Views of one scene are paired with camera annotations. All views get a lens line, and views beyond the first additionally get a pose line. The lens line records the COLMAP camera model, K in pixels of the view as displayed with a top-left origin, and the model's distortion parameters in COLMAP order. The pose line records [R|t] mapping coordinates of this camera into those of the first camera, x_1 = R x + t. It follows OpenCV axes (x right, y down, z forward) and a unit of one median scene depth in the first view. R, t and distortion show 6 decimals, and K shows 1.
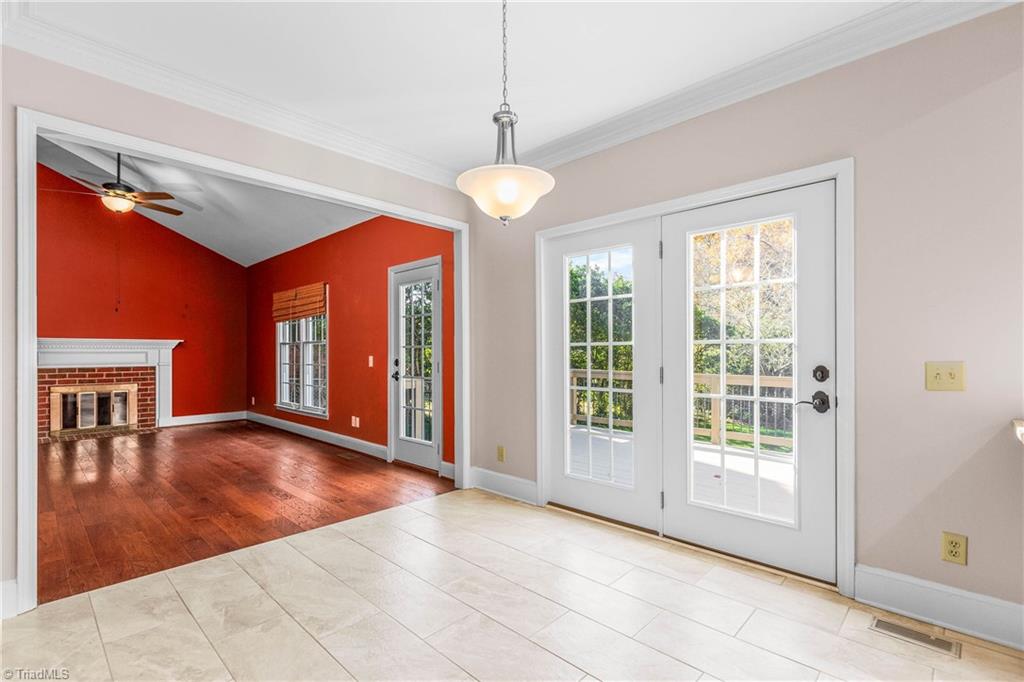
lens RADIAL K [[465.2, 0, 511.6], [0, 465.2, 346.6], [0, 0, 1]] dist [0.000045, 0.000224]
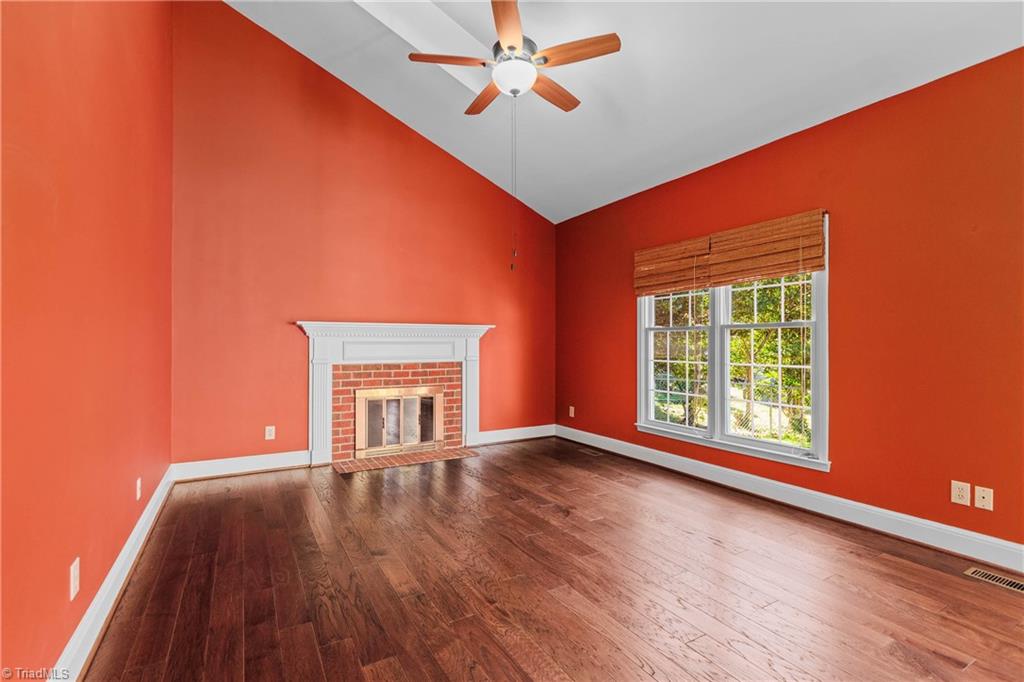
lens RADIAL K [[465.2, 0, 513.8], [0, 465.2, 342.0], [0, 0, 1]] dist [0.000045, 0.000224]
pose [[0.958987, 0.001535, -0.283445, -0.489192], [0.001418, 0.999947, 0.010211, 0.004404], [0.283446, -0.010194, 0.958934, 0.333688]]
